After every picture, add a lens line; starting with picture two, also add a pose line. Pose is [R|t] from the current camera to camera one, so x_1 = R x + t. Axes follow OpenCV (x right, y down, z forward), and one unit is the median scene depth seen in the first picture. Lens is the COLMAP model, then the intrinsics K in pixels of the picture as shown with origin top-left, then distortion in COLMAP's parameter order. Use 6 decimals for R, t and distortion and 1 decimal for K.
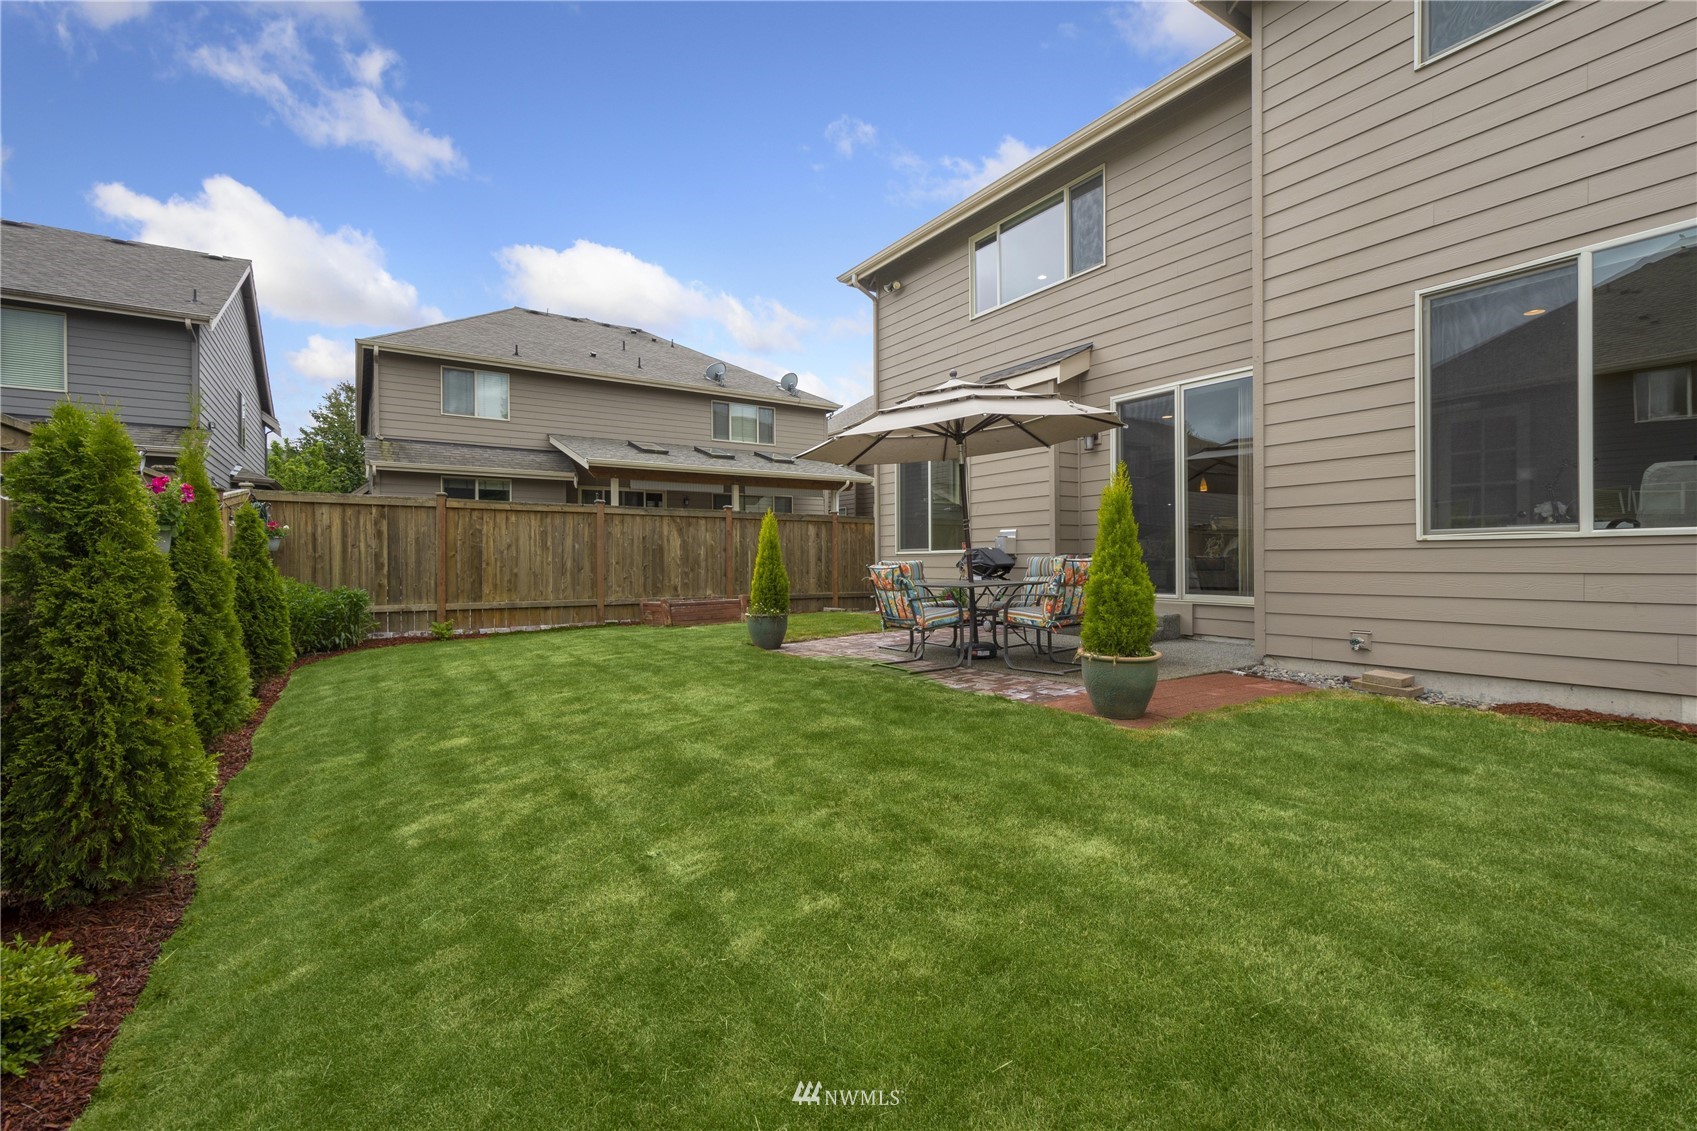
lens RADIAL K [[747.3, 0, 858.7], [0, 747.3, 564.1], [0, 0, 1]] dist [0.002062, -0.000265]
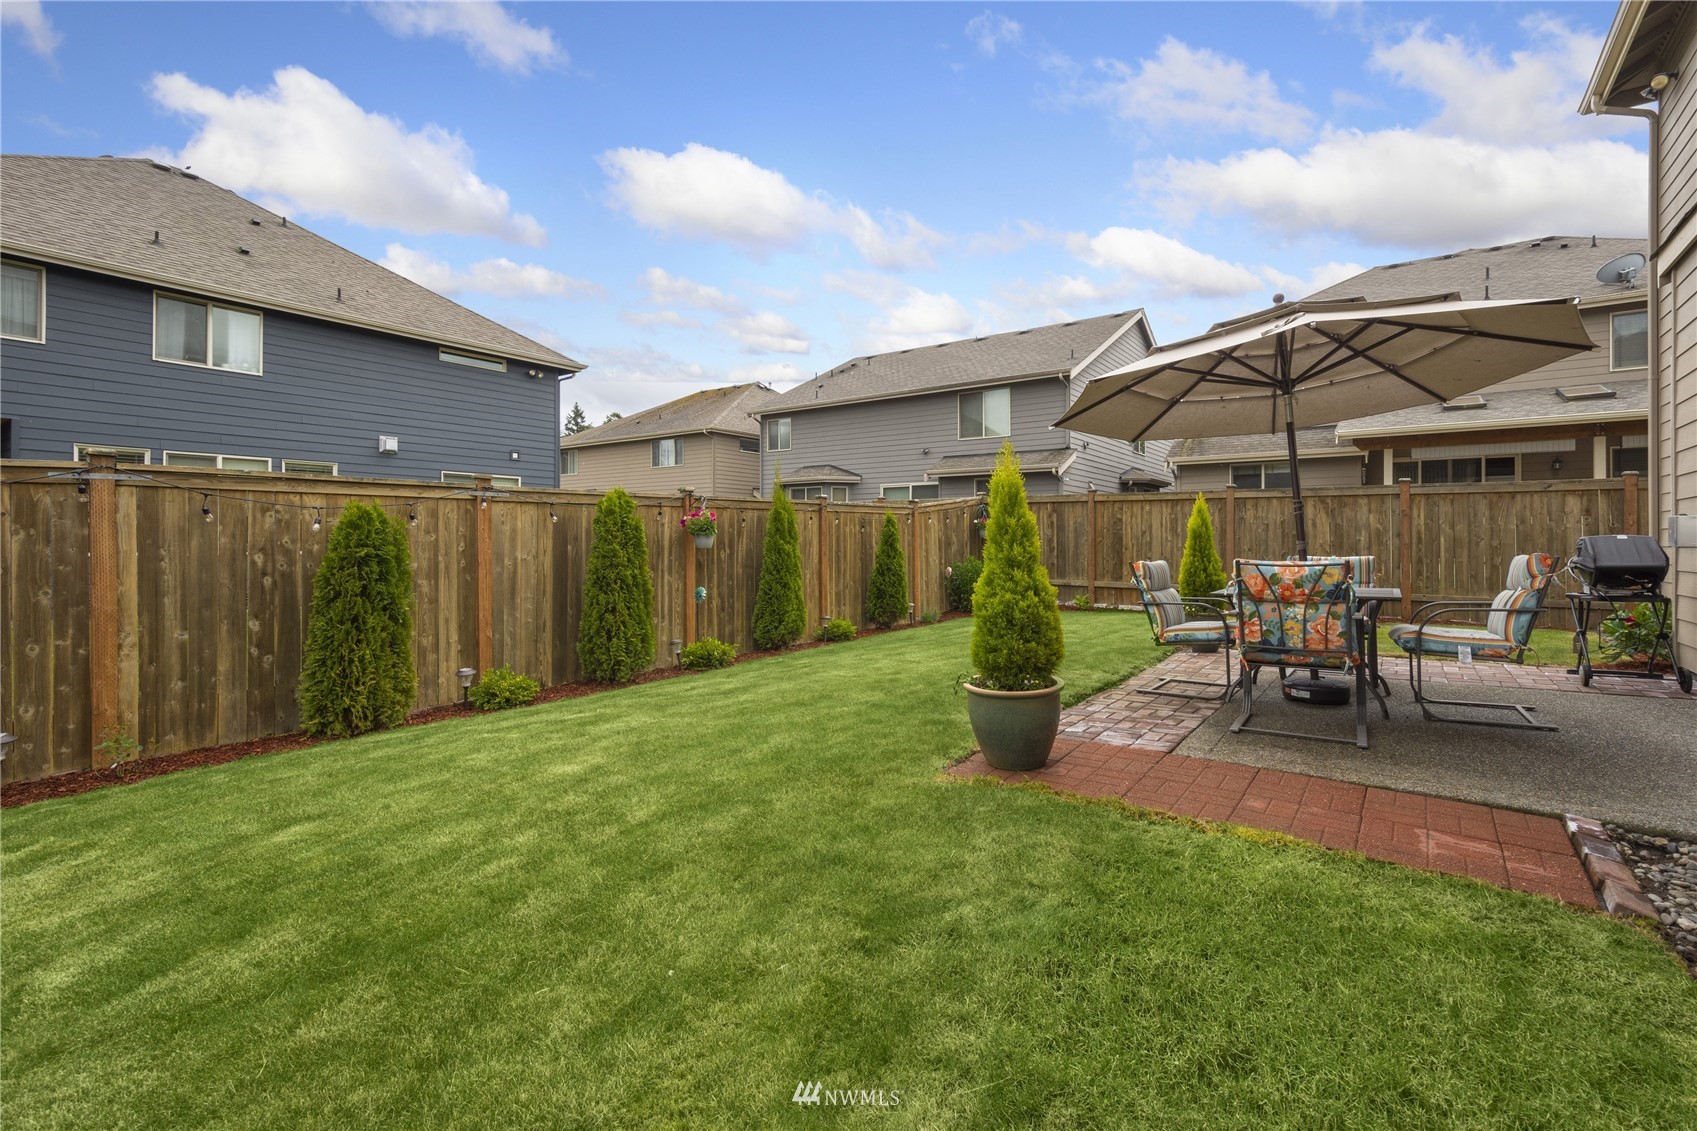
lens RADIAL K [[747.3, 0, 872.3], [0, 747.3, 533.3], [0, 0, 1]] dist [0.002062, -0.000265]
pose [[0.328882, -0.001616, -0.944369, 0.444237], [-0.009261, 0.999945, -0.004937, -0.014100], [0.944325, 0.010369, 0.328849, 0.255436]]
